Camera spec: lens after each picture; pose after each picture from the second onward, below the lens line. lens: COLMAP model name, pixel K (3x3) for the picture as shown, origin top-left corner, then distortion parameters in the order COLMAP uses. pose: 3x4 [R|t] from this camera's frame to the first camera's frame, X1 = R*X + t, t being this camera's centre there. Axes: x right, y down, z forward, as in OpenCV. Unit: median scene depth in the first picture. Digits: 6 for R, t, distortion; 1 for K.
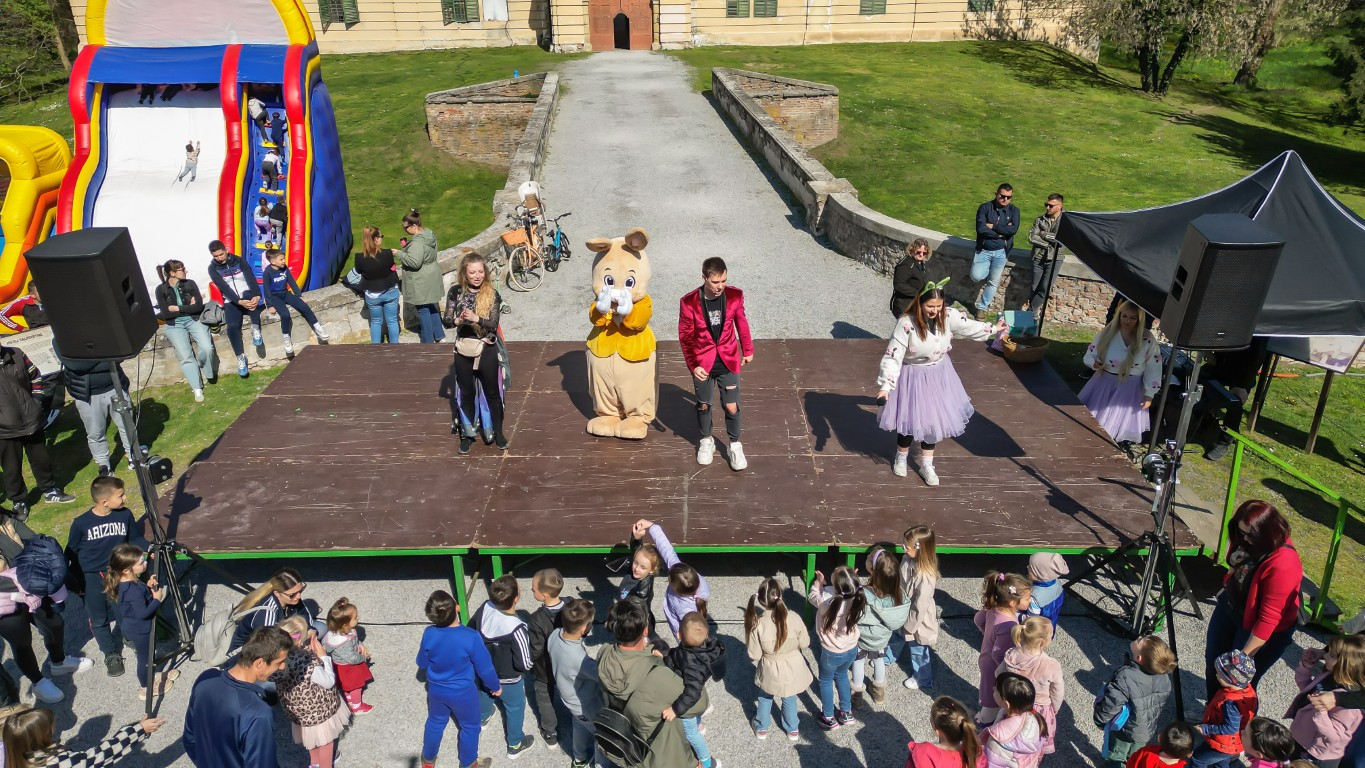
lens RADIAL K [[957.5, 0, 682.5], [0, 957.5, 384.0], [0, 0, 1]] dist [0.069619, -0.066267]
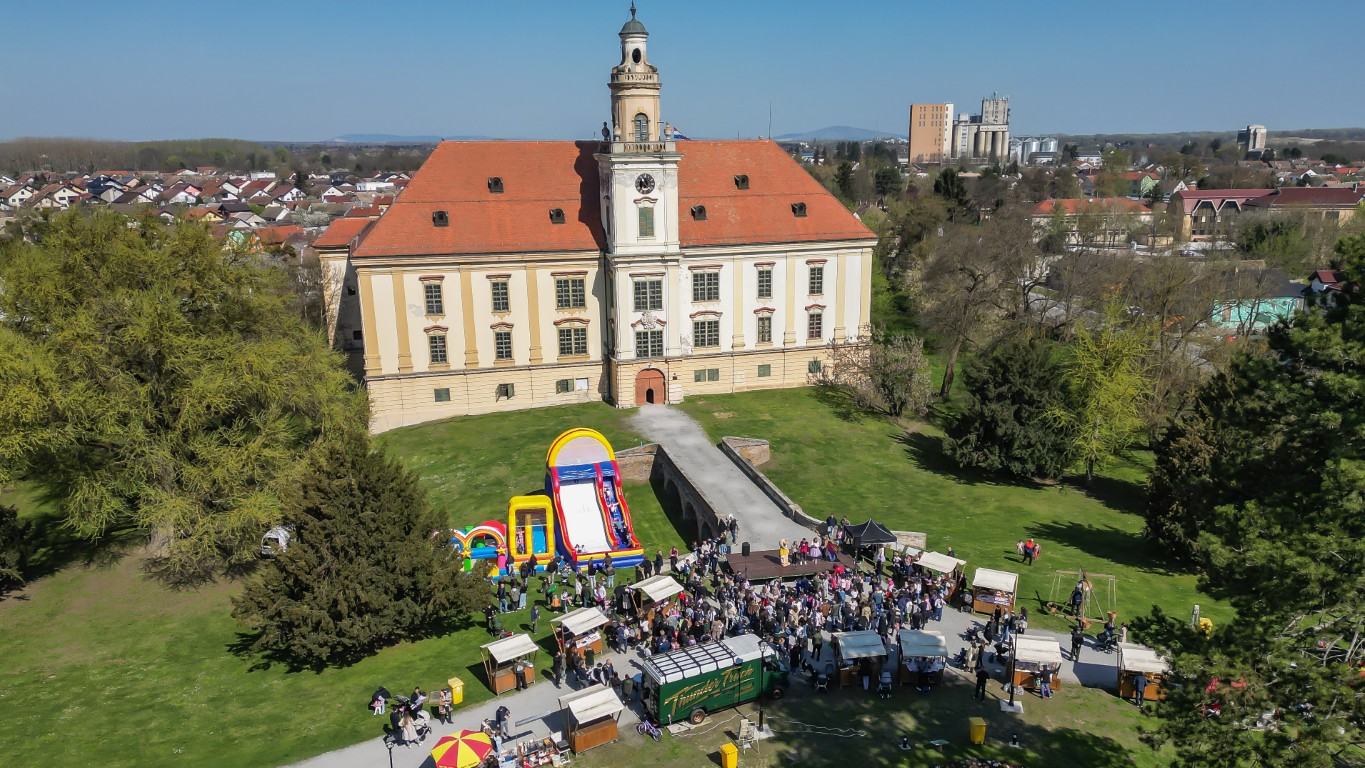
lens RADIAL K [[957.5, 0, 682.5], [0, 957.5, 384.0], [0, 0, 1]] dist [0.069619, -0.066267]
pose [[0.986391, -0.047632, 0.157366, -0.426980], [0.077696, 0.978545, -0.190819, 0.009689], [-0.144901, 0.200449, 0.968929, -1.364081]]
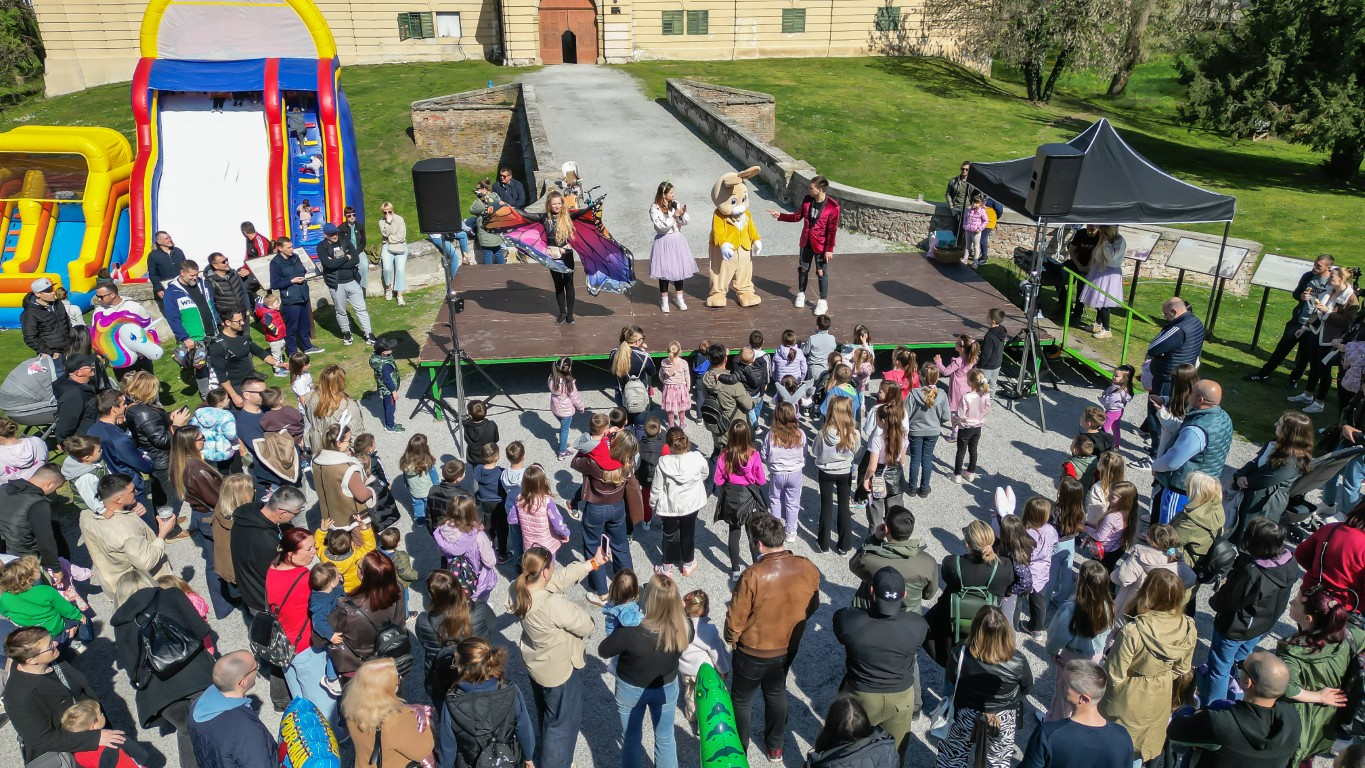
lens RADIAL K [[957.5, 0, 682.5], [0, 957.5, 384.0], [0, 0, 1]] dist [0.069619, -0.066267]
pose [[0.995907, -0.028544, 0.085754, -0.053381], [0.029810, 0.999464, -0.013514, 0.047006], [-0.085323, 0.016015, 0.996225, -0.126913]]
